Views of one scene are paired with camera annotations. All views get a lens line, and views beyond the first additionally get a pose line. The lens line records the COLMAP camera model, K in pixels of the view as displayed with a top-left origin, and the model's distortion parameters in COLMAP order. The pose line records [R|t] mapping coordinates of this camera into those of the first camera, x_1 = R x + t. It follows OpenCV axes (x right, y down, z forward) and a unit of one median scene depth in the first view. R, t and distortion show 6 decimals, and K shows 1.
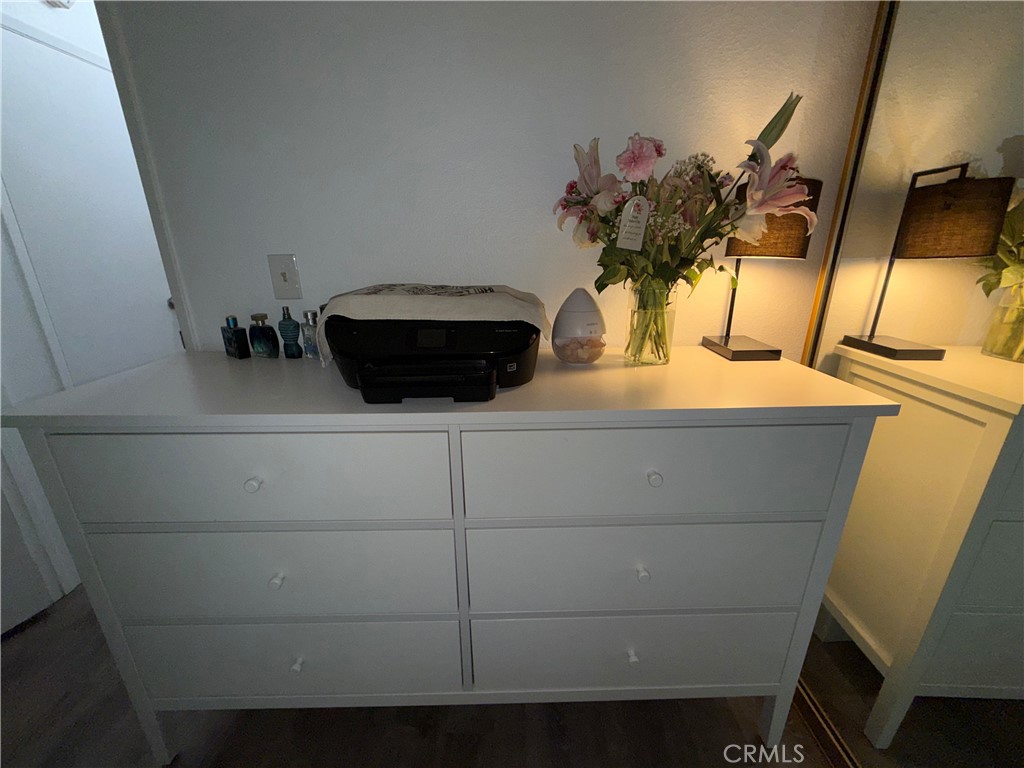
lens RADIAL K [[414.0, 0, 512.0], [0, 414.0, 384.0], [0, 0, 1]] dist [-0.000094, -0.000069]
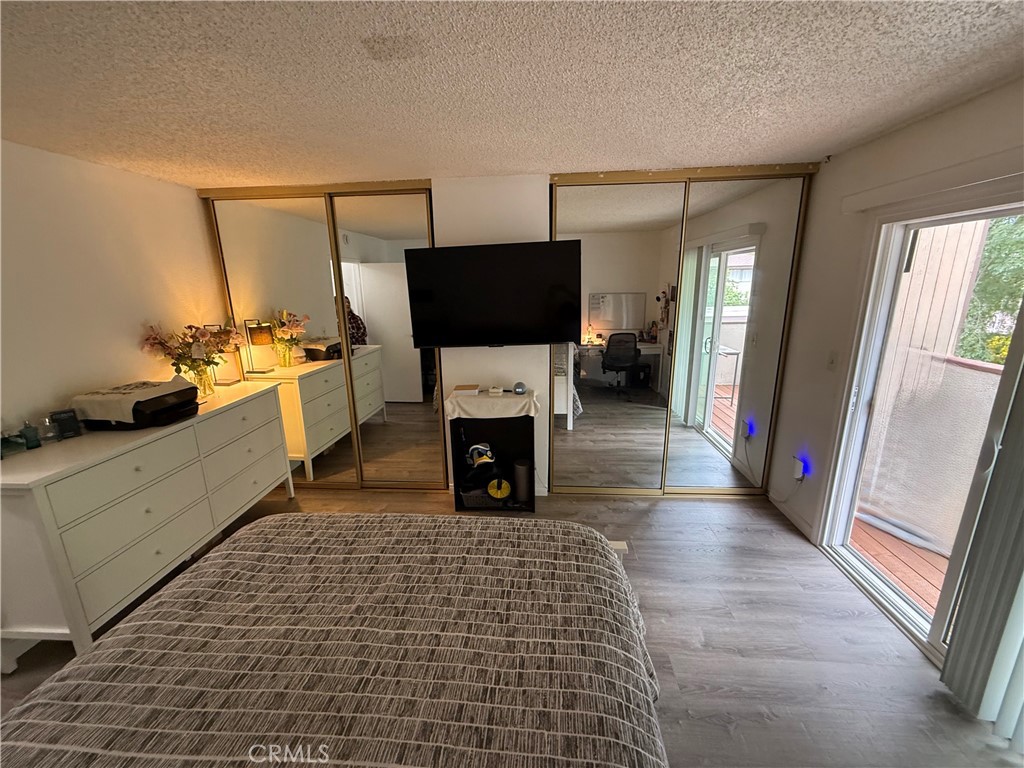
lens RADIAL K [[414.0, 0, 512.0], [0, 414.0, 384.0], [0, 0, 1]] dist [-0.000094, -0.000069]
pose [[0.085283, -0.241352, 0.966683, -2.303573], [0.322139, 0.924787, 0.202472, -0.022934], [-0.942843, 0.294139, 0.156618, -1.468981]]
